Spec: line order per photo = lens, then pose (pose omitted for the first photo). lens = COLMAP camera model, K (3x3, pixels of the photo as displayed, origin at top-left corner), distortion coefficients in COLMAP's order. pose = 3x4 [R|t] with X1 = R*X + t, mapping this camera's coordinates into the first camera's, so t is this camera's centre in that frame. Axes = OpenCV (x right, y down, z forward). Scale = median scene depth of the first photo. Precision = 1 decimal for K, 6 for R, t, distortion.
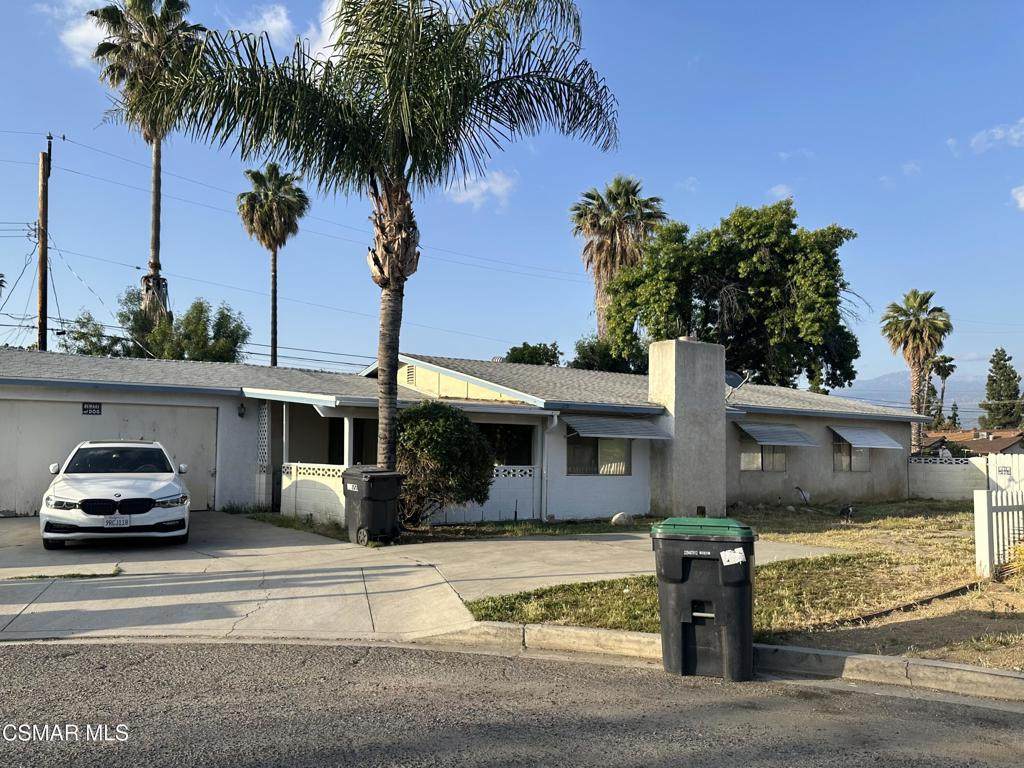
lens RADIAL K [[733.3, 0, 511.0], [0, 733.3, 388.1], [0, 0, 1]] dist [0.101916, -0.116188]
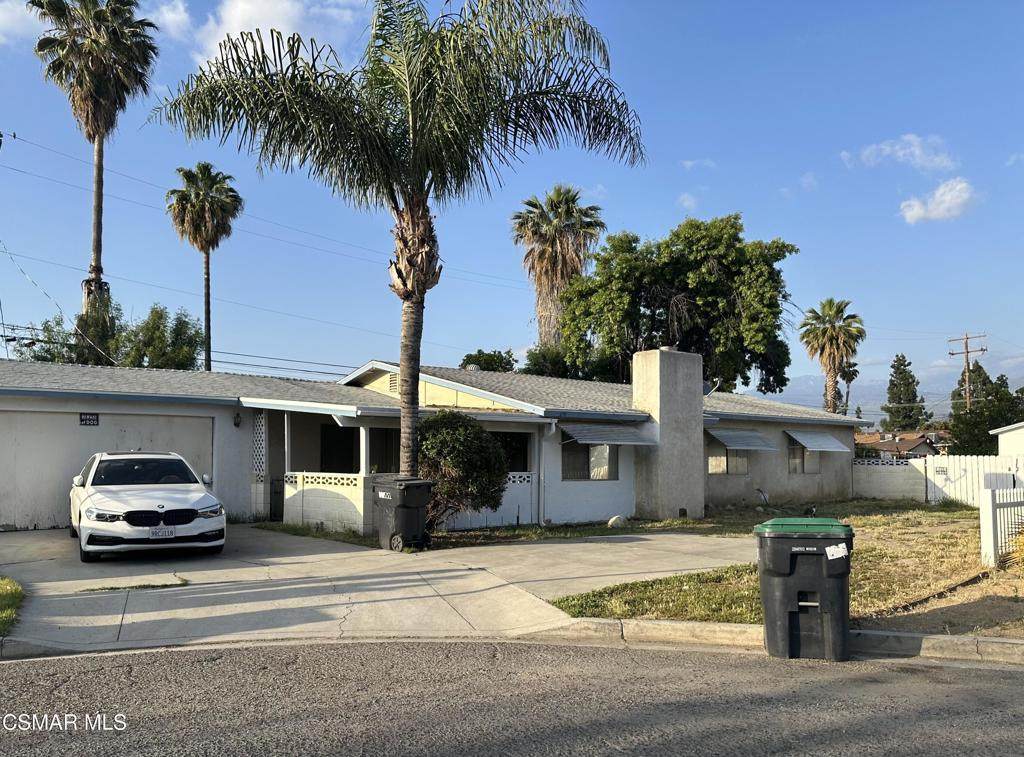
lens RADIAL K [[733.5, 0, 511.4], [0, 733.5, 398.7], [0, 0, 1]] dist [0.097269, -0.109784]
pose [[0.995922, -0.003379, 0.090157, -0.104956], [0.002797, 0.999974, 0.006576, -0.004784], [-0.090177, -0.006297, 0.995906, -0.028084]]
